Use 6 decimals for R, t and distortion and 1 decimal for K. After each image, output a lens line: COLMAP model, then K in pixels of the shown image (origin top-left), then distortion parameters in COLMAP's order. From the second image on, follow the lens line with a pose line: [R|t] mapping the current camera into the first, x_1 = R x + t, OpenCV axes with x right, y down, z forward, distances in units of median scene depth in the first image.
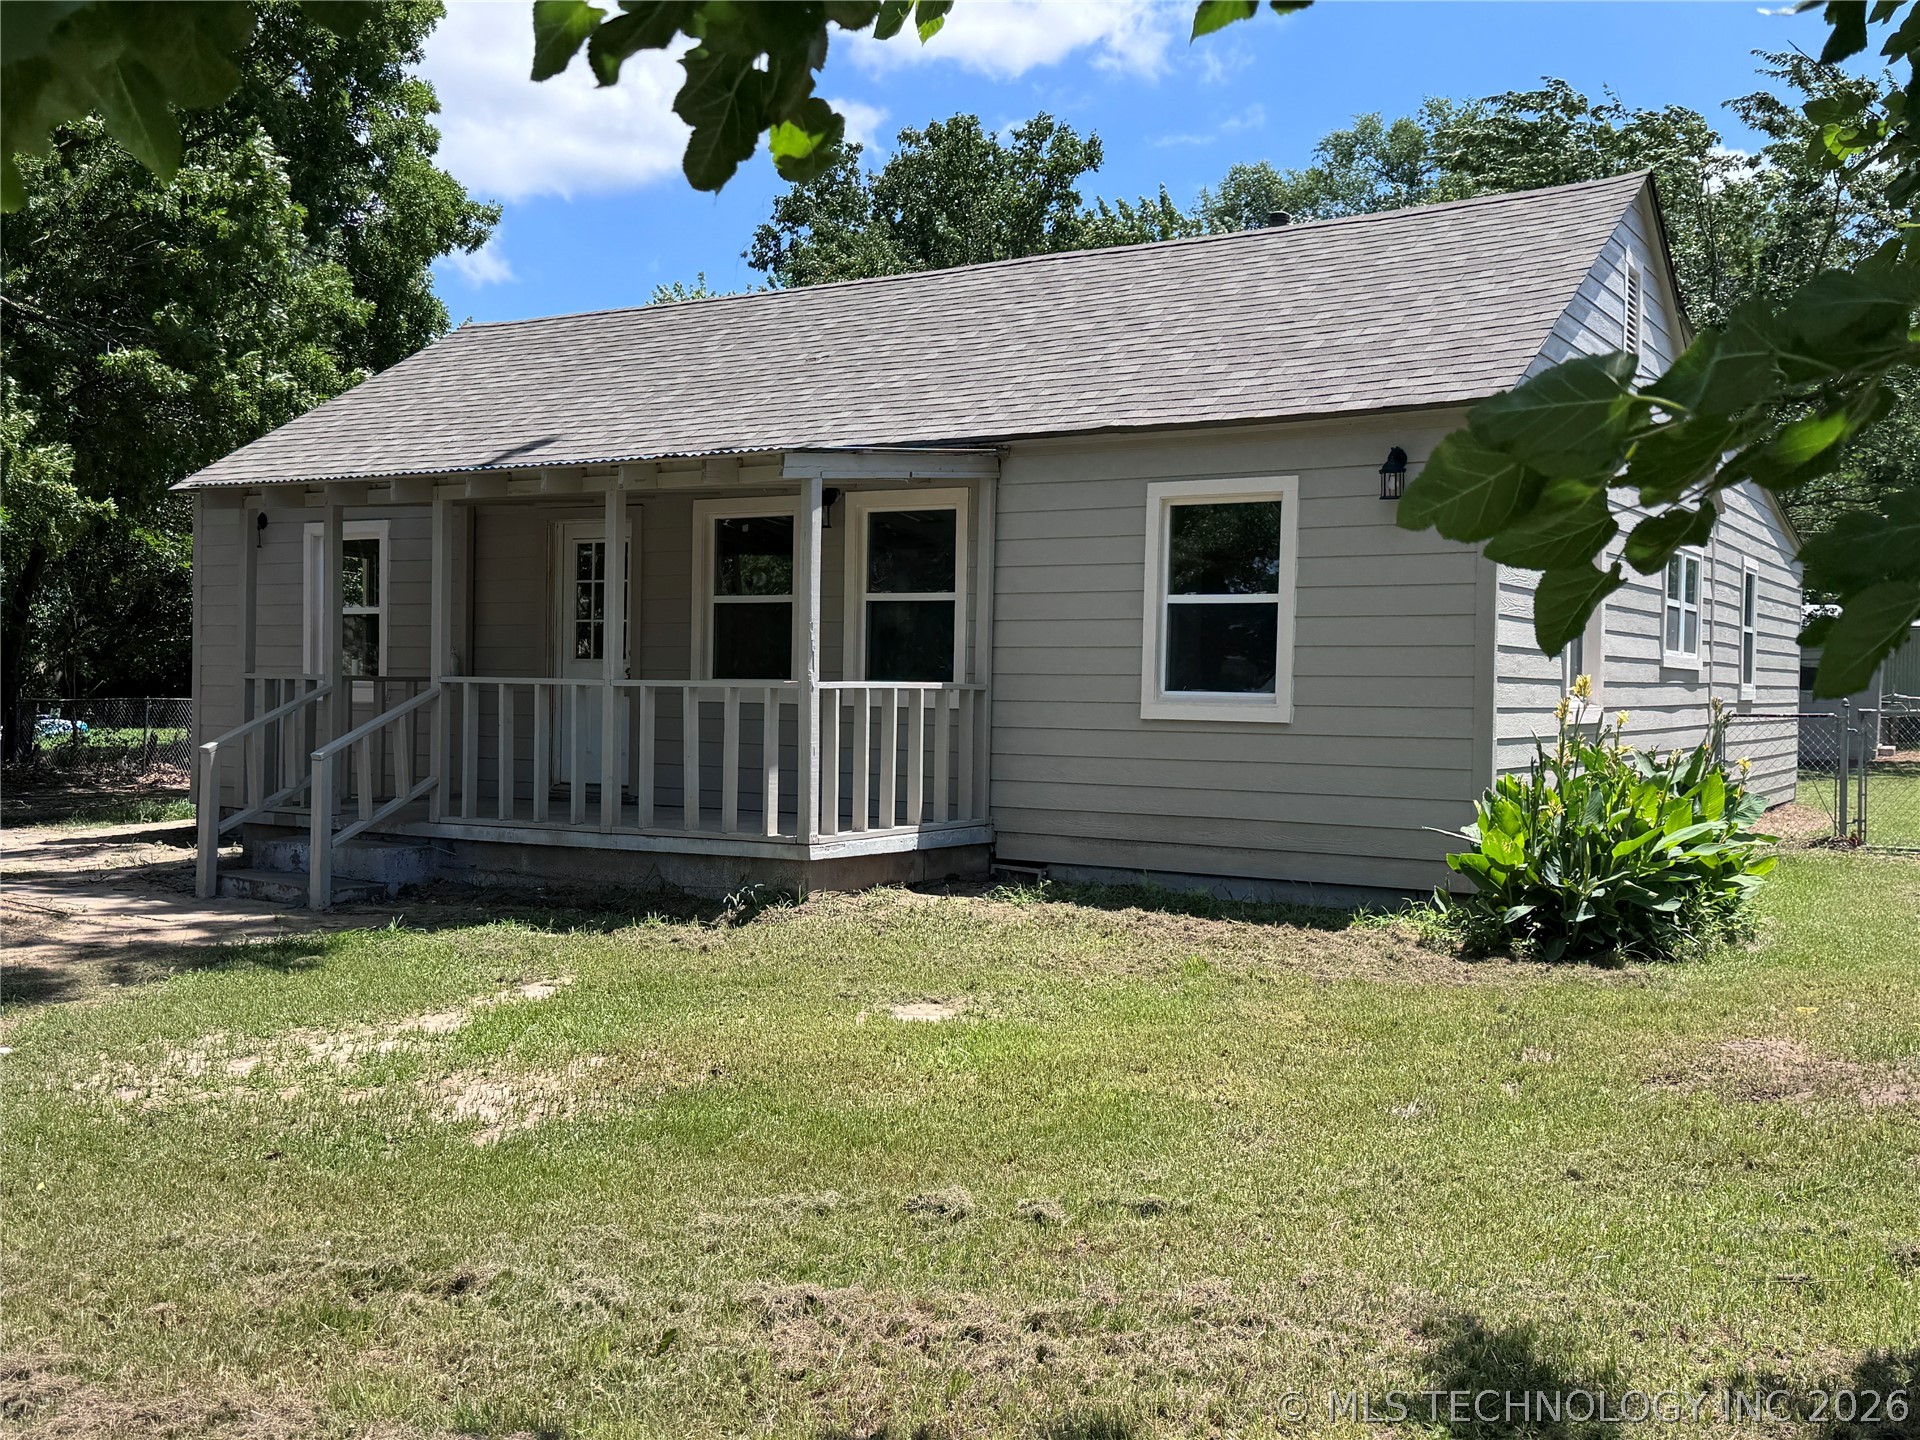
lens RADIAL K [[1853.9, 0, 1064.8], [0, 1853.9, 725.6], [0, 0, 1]] dist [-0.150237, 0.000000]
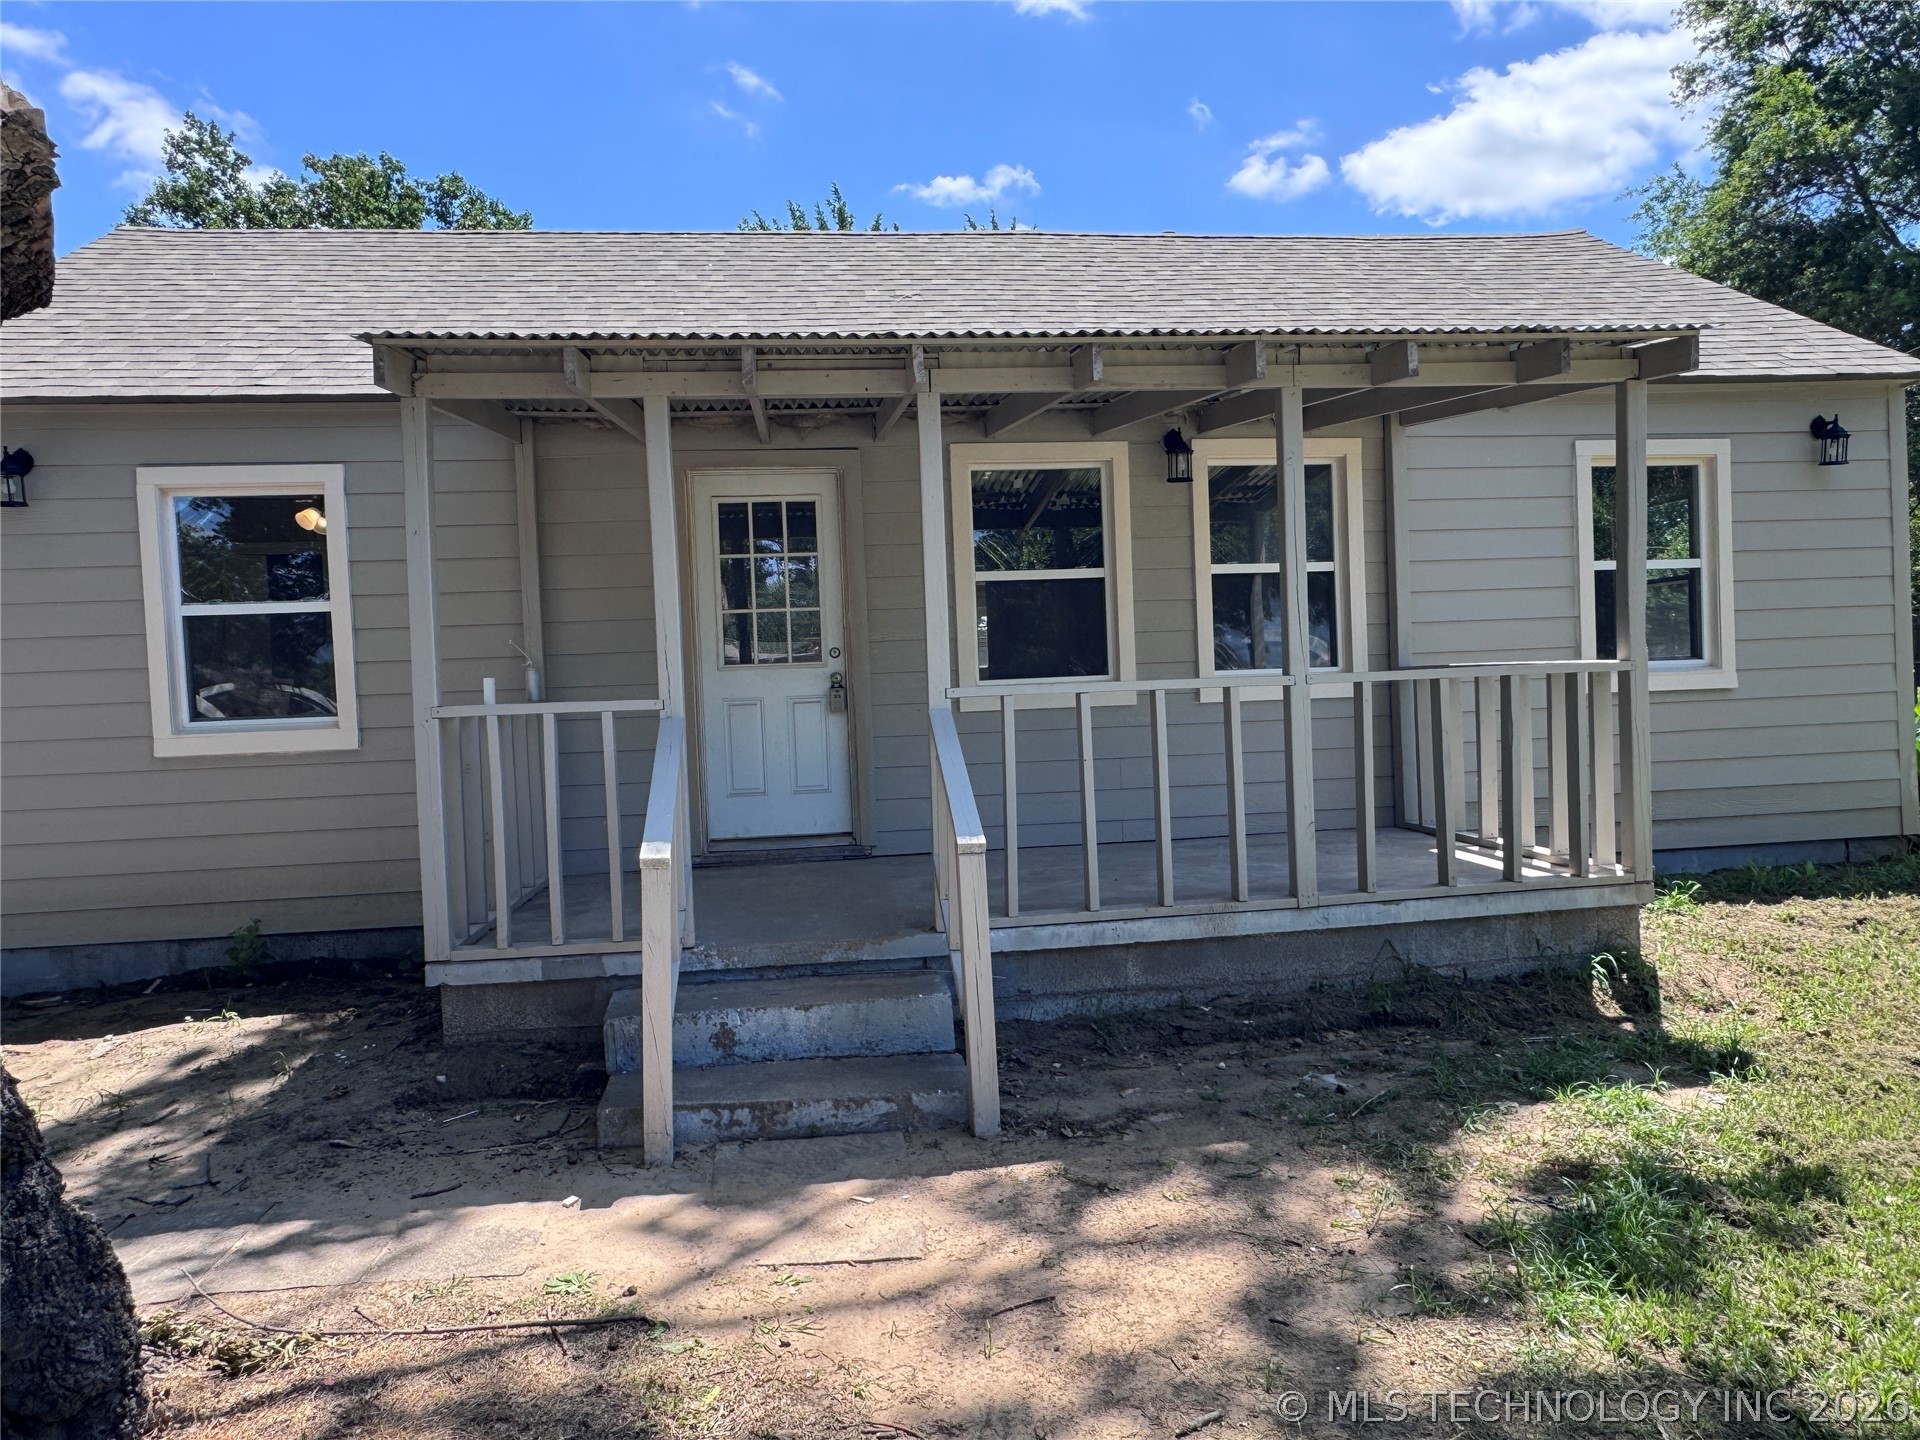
lens RADIAL K [[1691.3, 0, 959.3], [0, 1691.3, 720.5], [0, 0, 1]] dist [0.026006, 0.002579]
pose [[0.659907, -0.060079, 0.748942, -1.382271], [0.068499, 0.997458, 0.019659, -0.050891], [-0.748219, 0.038329, 0.662344, 1.161999]]
